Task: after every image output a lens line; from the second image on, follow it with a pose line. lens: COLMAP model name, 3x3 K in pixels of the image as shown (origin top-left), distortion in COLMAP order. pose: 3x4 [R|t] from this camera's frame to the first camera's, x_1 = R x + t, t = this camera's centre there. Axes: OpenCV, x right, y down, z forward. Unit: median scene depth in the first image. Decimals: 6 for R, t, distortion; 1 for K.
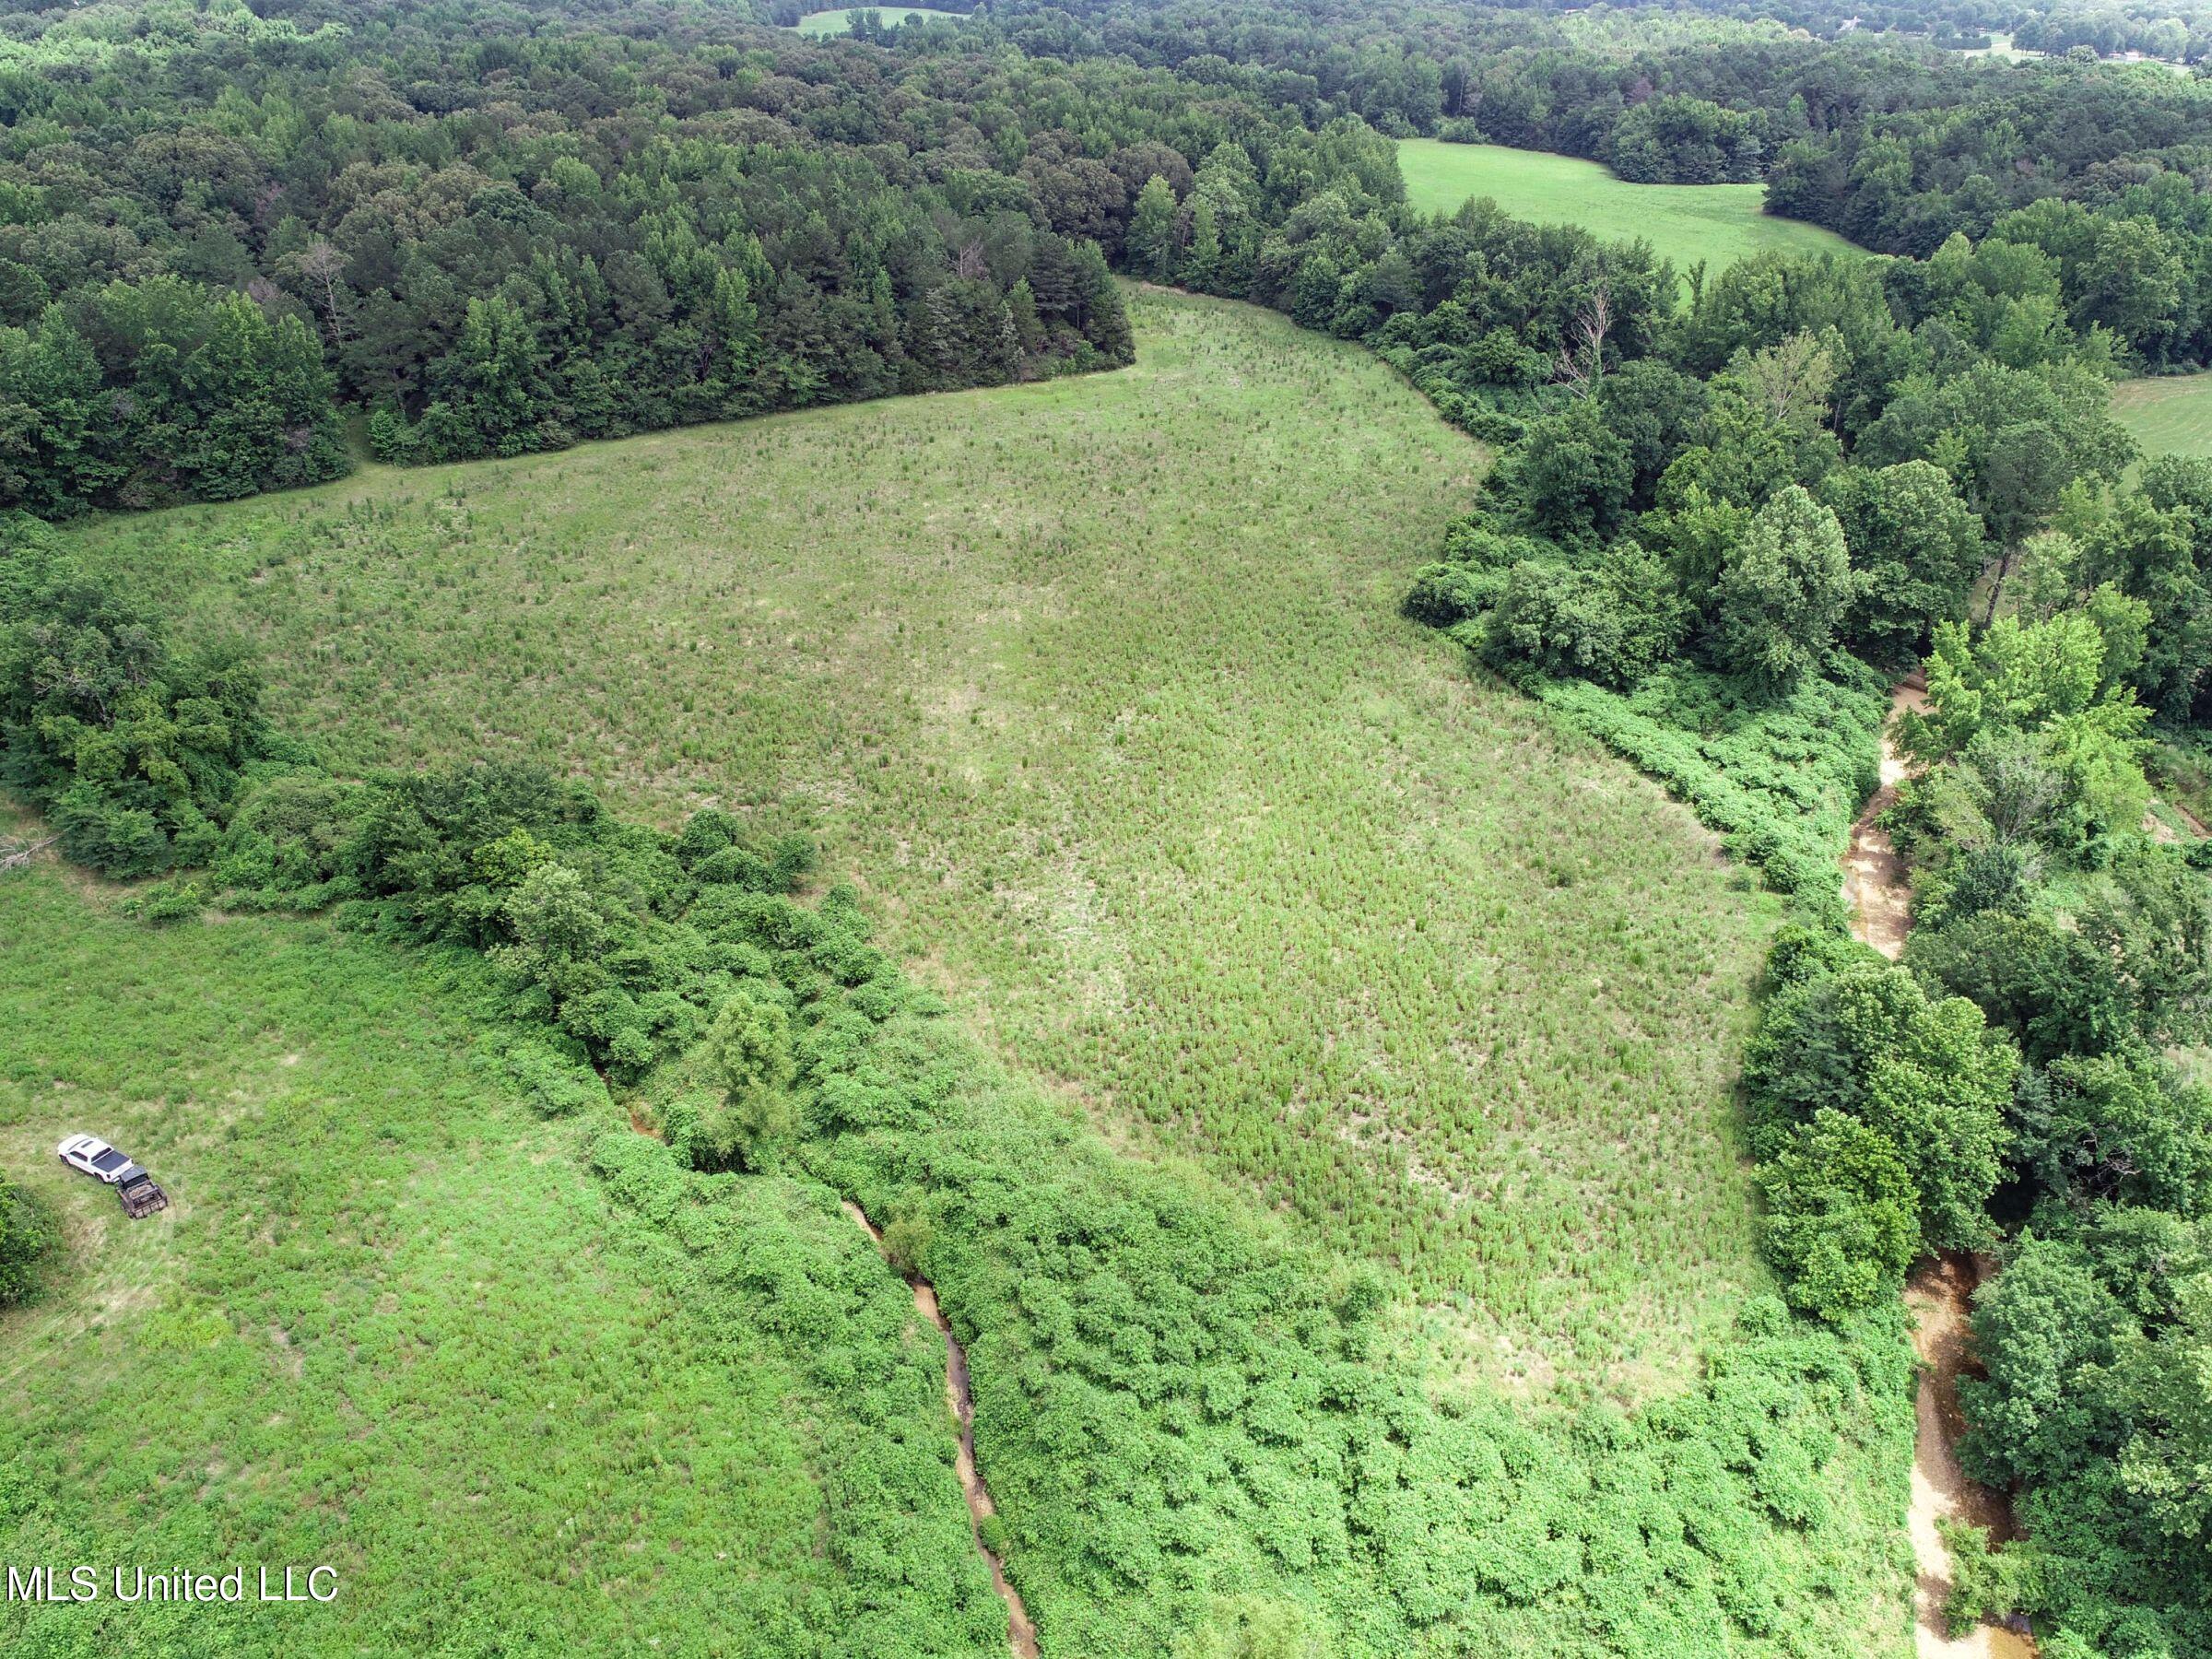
lens RADIAL K [[1652.5, 0, 1123.9], [0, 1652.5, 820.3], [0, 0, 1]] dist [-0.003904, 0.000231]
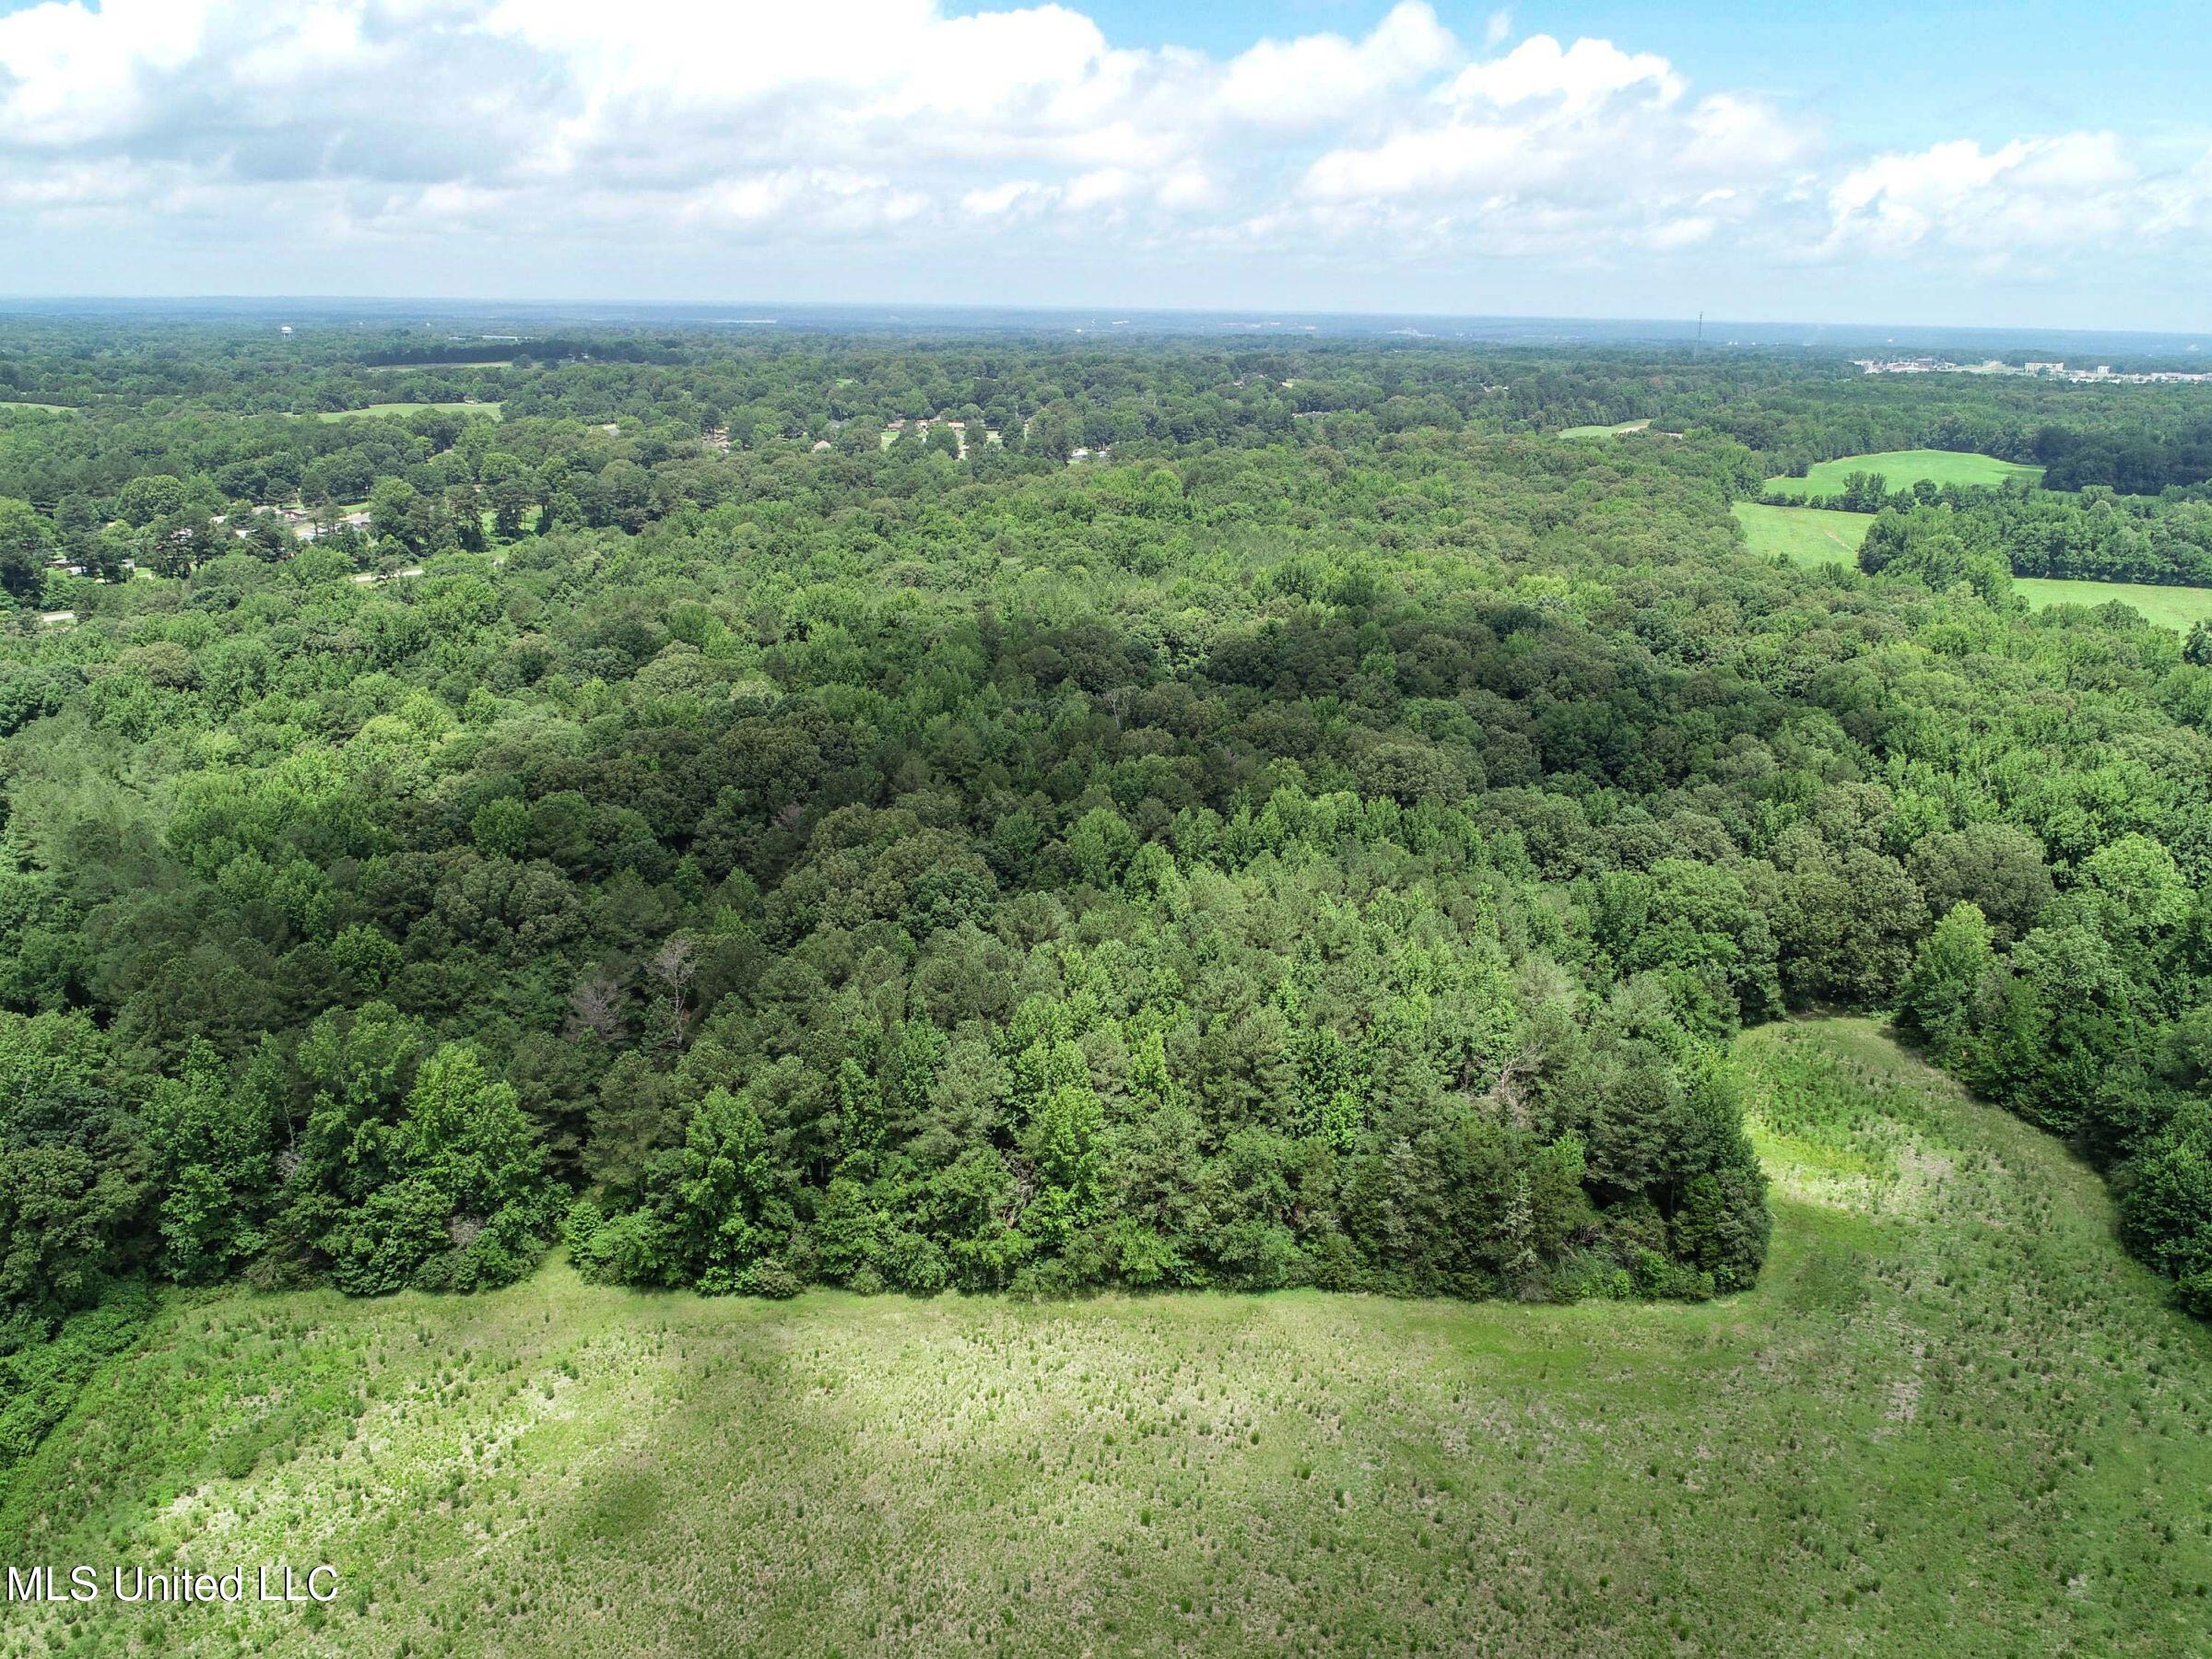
lens RADIAL K [[1652.5, 0, 1129.0], [0, 1652.5, 813.4], [0, 0, 1]] dist [-0.003904, 0.000231]
pose [[0.819229, 0.161649, -0.550211, 0.152252], [-0.272219, 0.954080, -0.125013, -0.370937], [0.504737, 0.252192, 0.825614, 0.407343]]
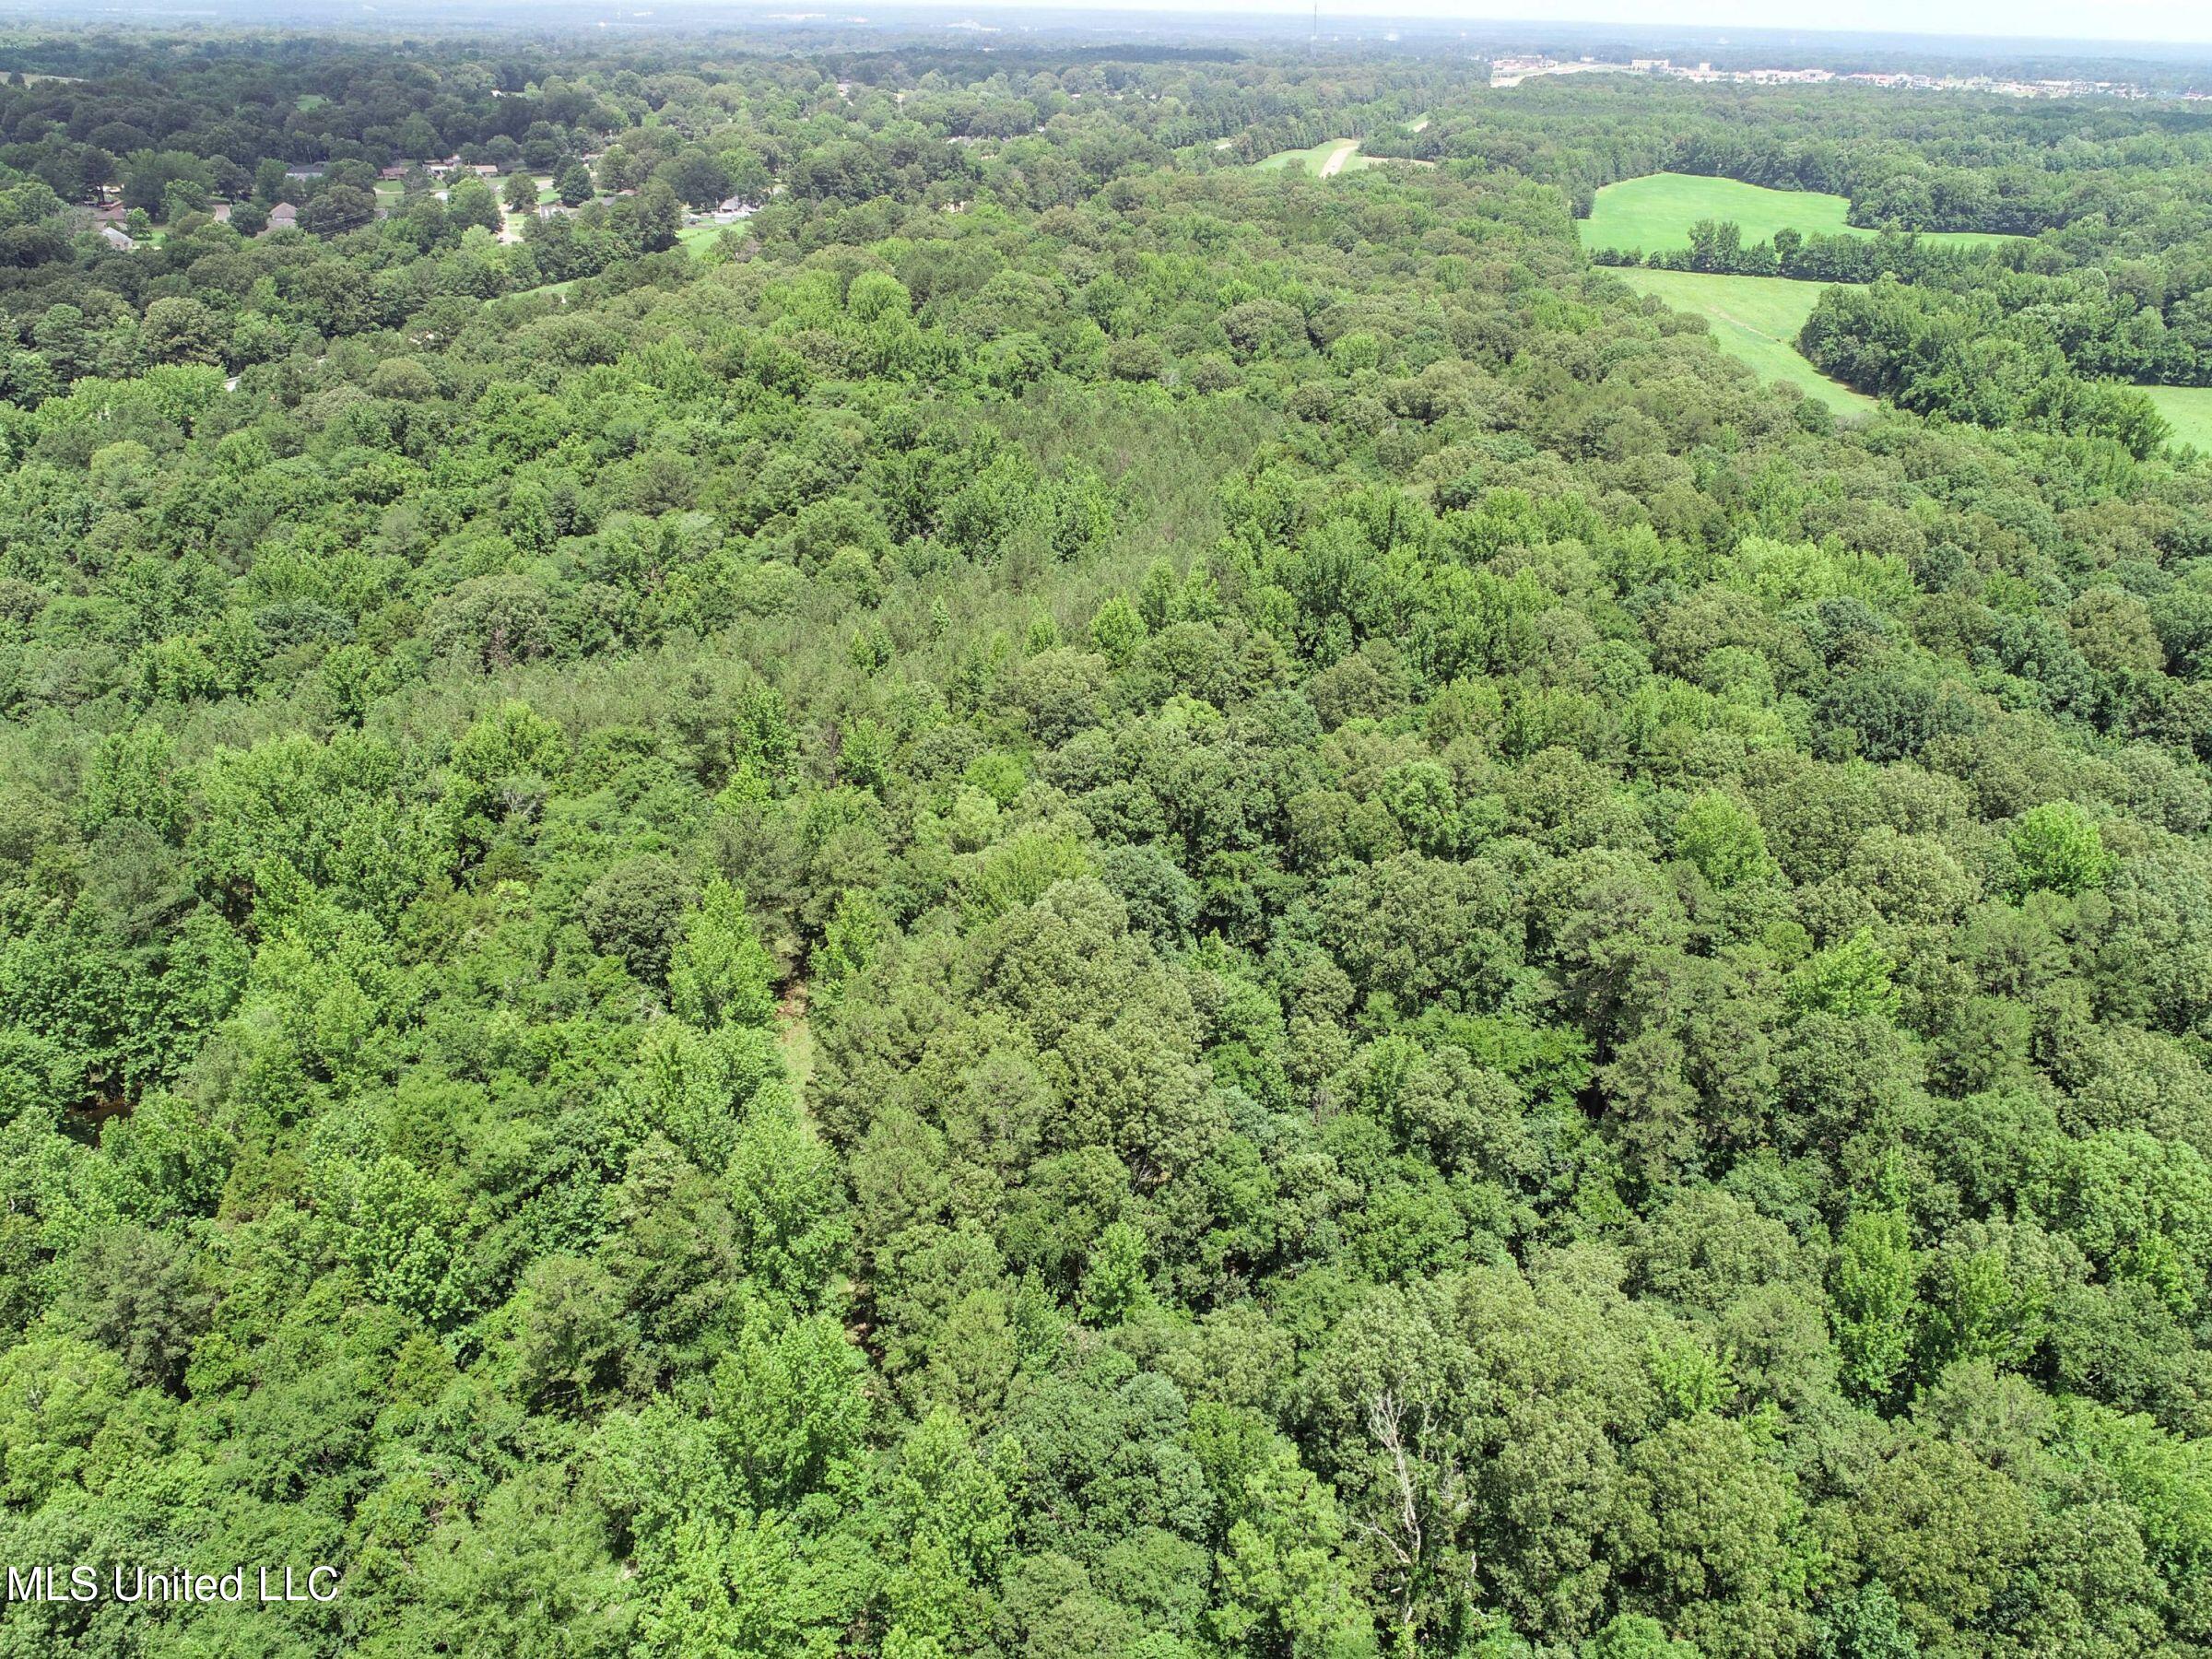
lens RADIAL K [[1652.5, 0, 1118.1], [0, 1652.5, 823.4], [0, 0, 1]] dist [-0.003904, 0.000231]
pose [[0.936303, 0.154765, -0.315255, -0.537743], [-0.167849, 0.985704, -0.014610, -0.729359], [0.308487, 0.066594, 0.948895, 1.056782]]
